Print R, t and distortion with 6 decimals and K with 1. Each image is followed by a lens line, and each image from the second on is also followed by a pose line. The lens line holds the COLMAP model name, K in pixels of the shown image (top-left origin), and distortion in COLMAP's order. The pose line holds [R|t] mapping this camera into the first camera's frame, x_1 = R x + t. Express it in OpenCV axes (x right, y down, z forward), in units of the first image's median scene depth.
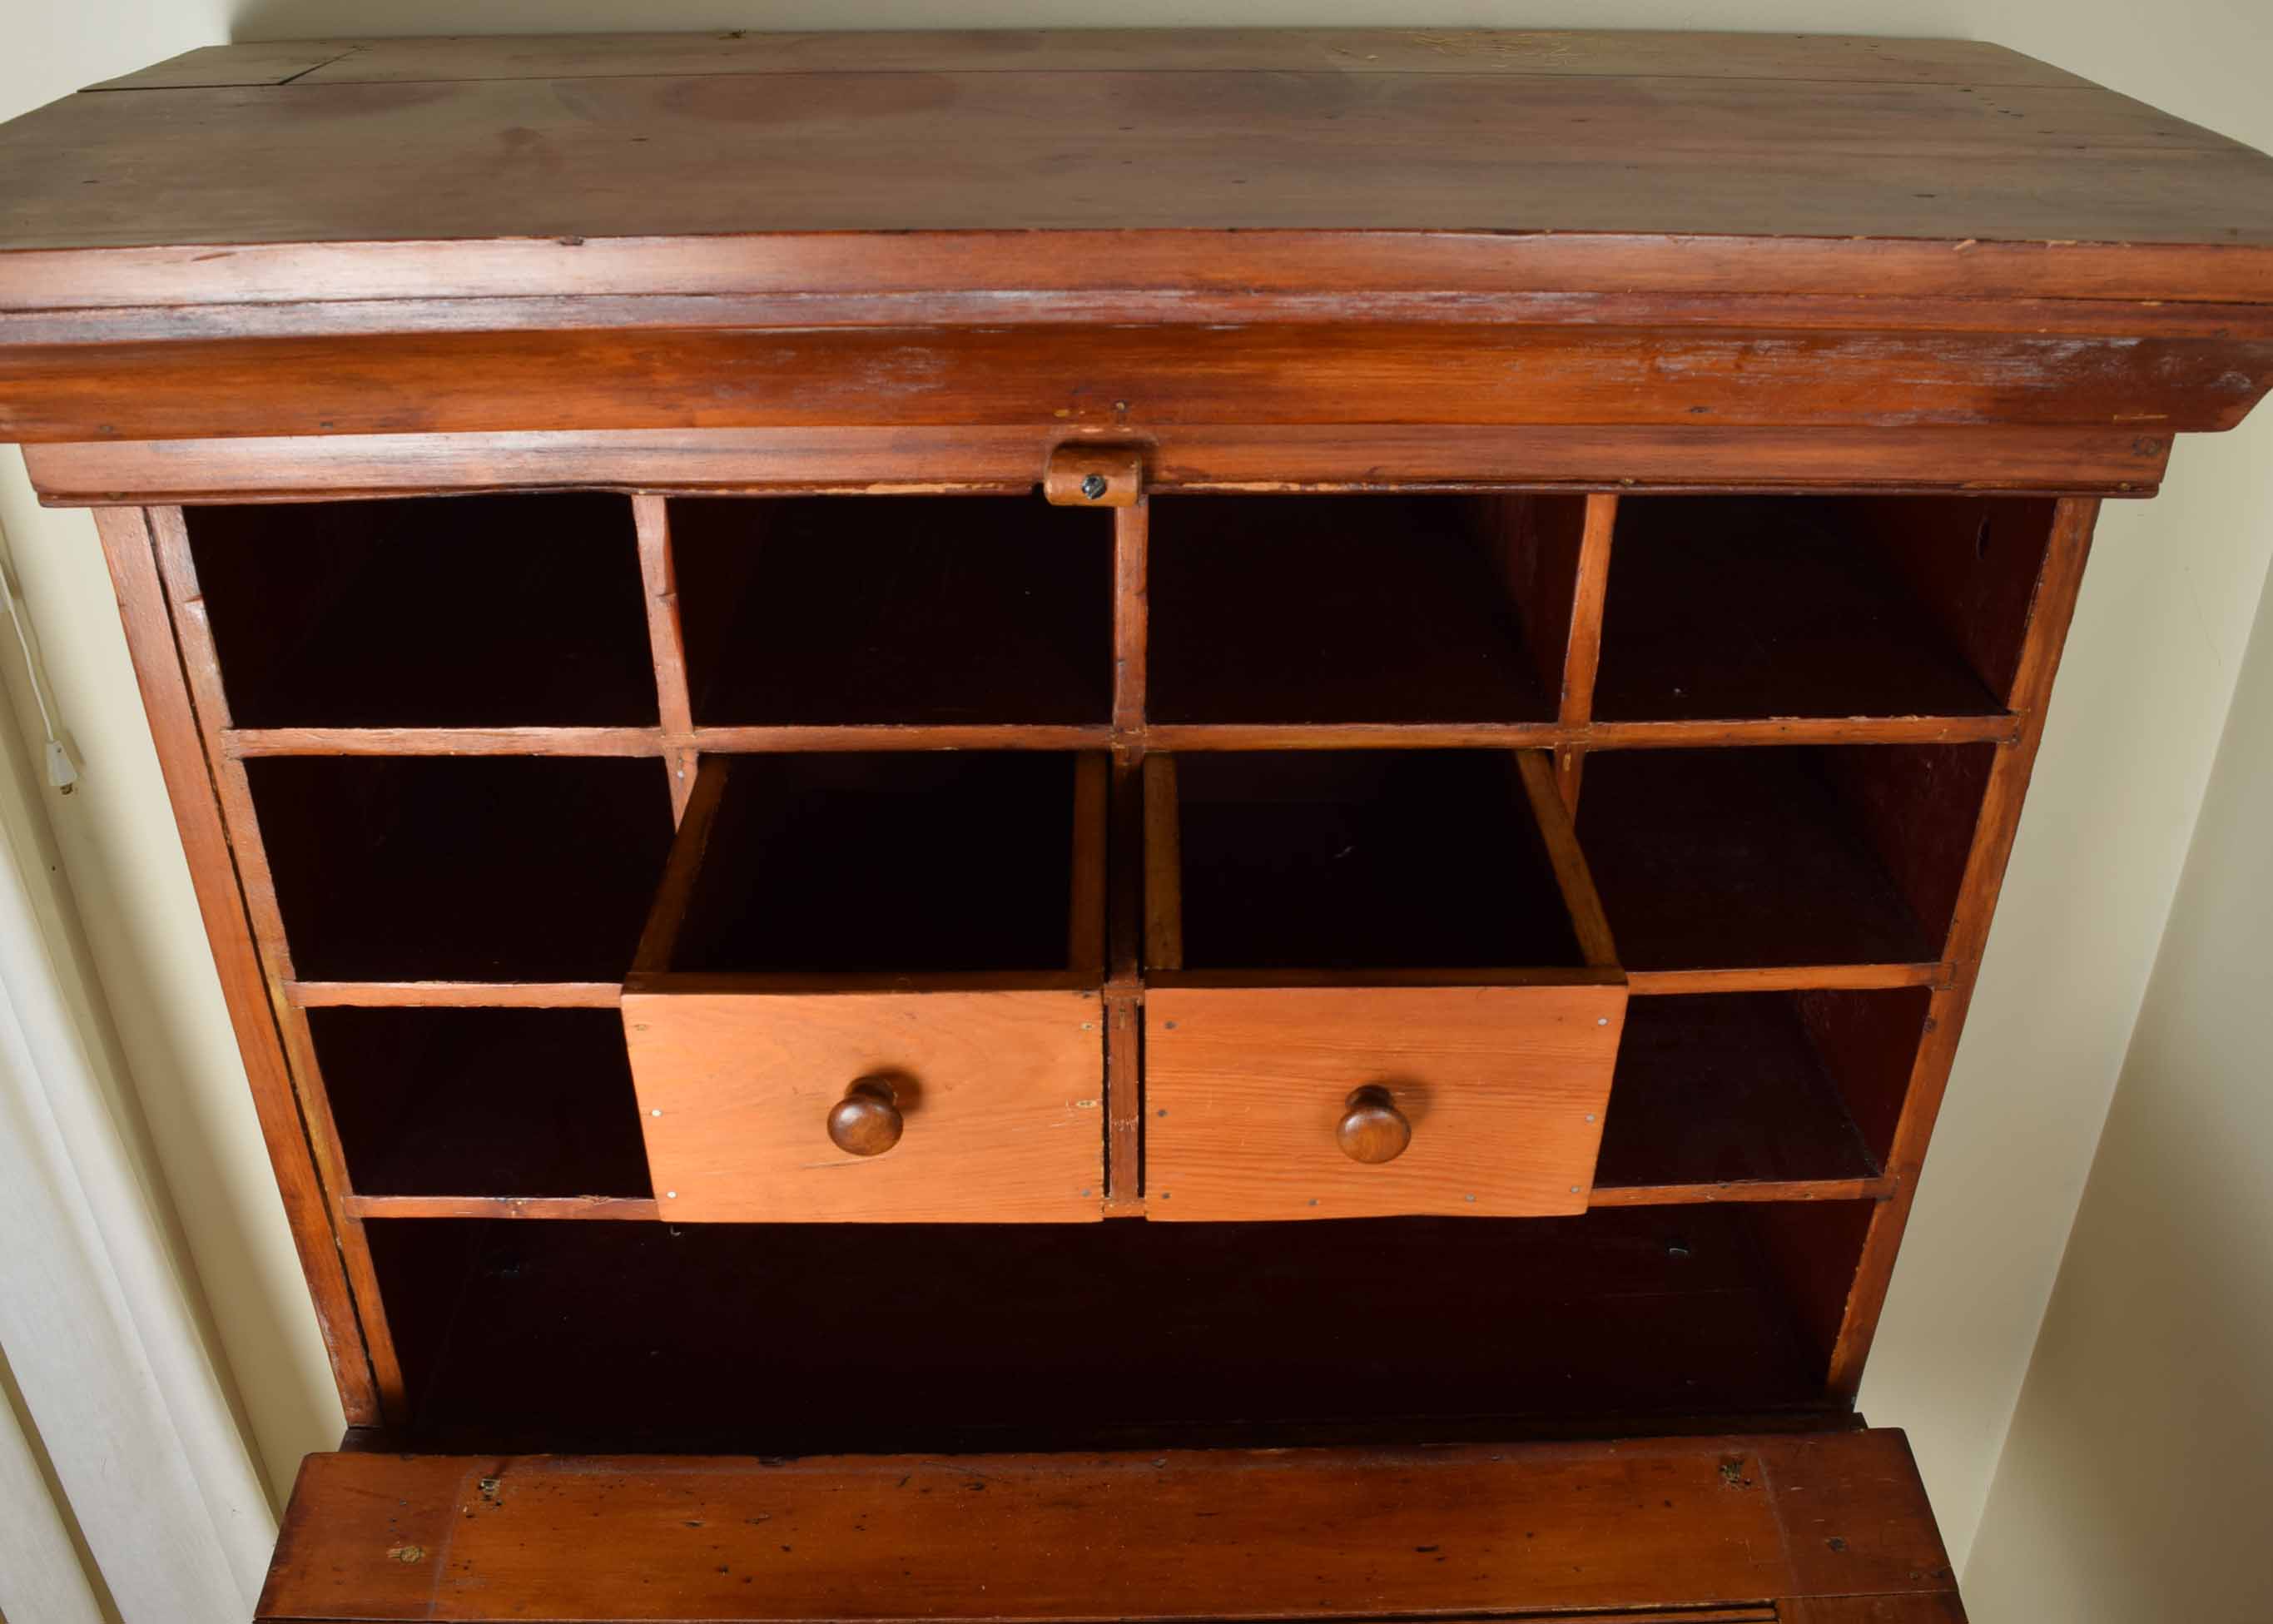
lens RADIAL K [[1964.5, 0, 1130.0], [0, 1964.5, 818.5], [0, 0, 1]] dist [-0.098150, 0.015619]
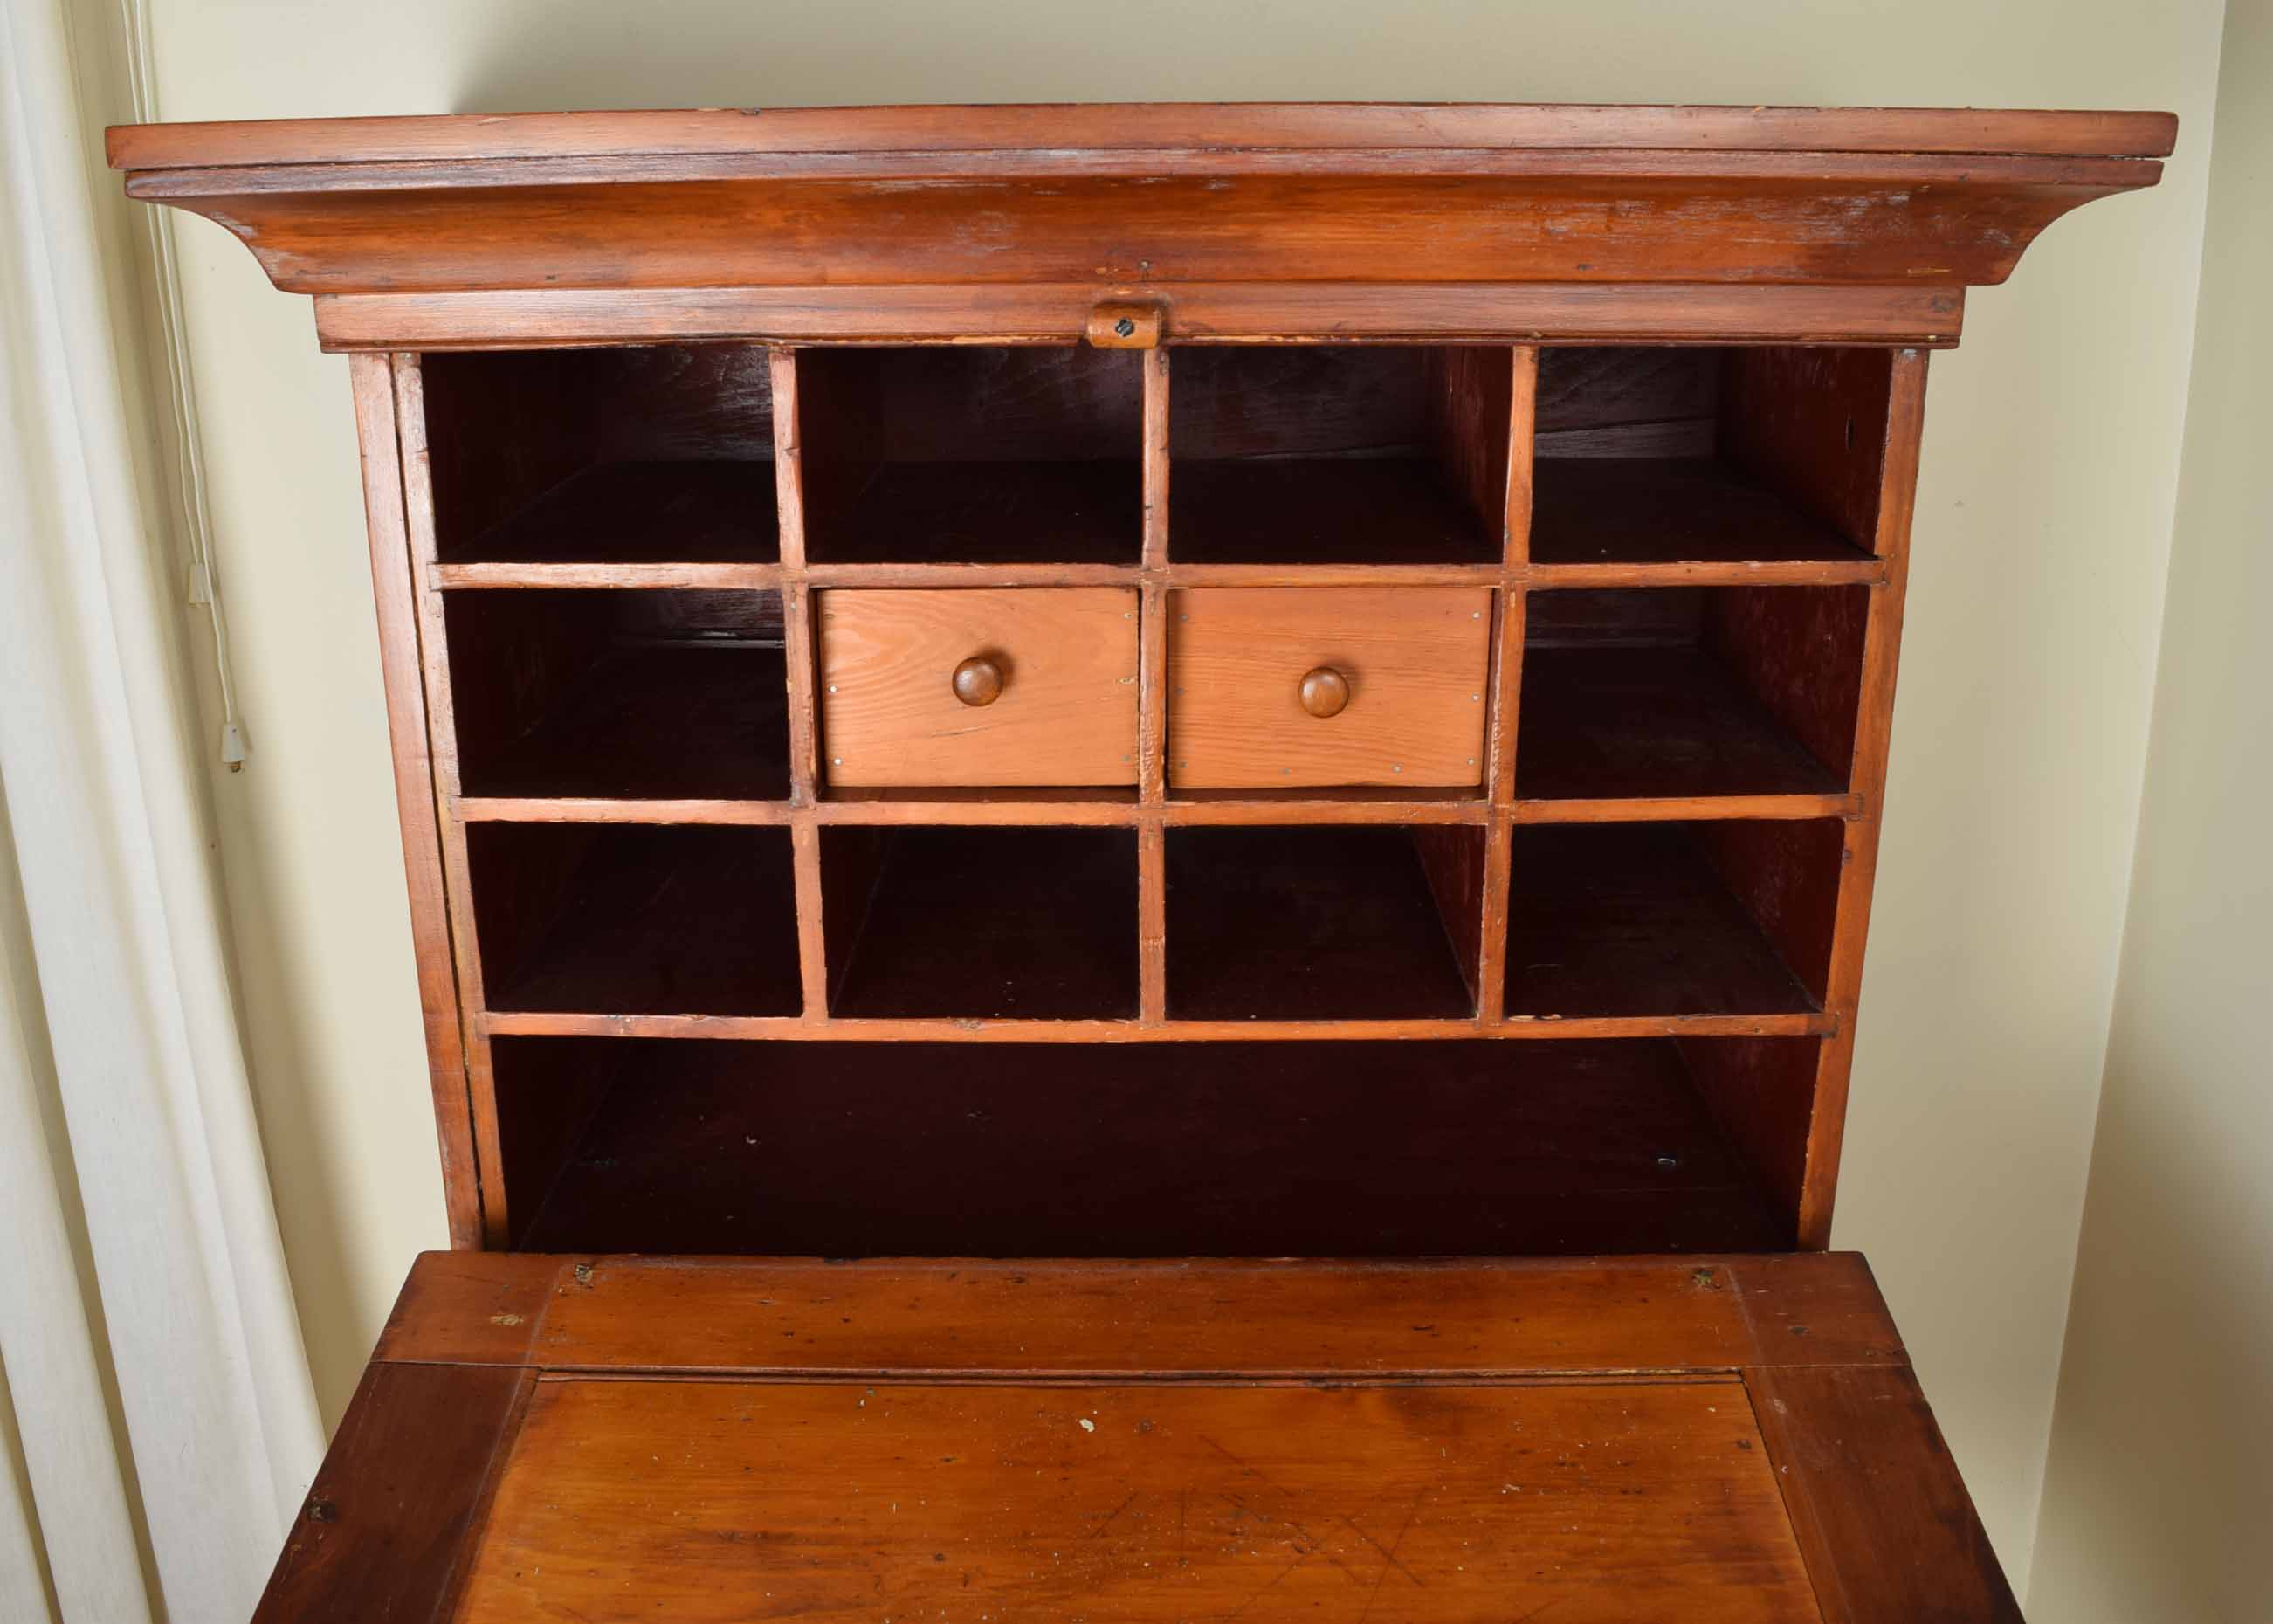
lens RADIAL K [[2060.3, 0, 1134.8], [0, 2060.3, 752.3], [0, 0, 1]] dist [-0.094894, 0.007734]
pose [[0.999431, 0.002735, -0.033625, 0.031898], [-0.010229, 0.974359, -0.224766, 0.375643], [0.032148, 0.224982, 0.973833, -0.252568]]
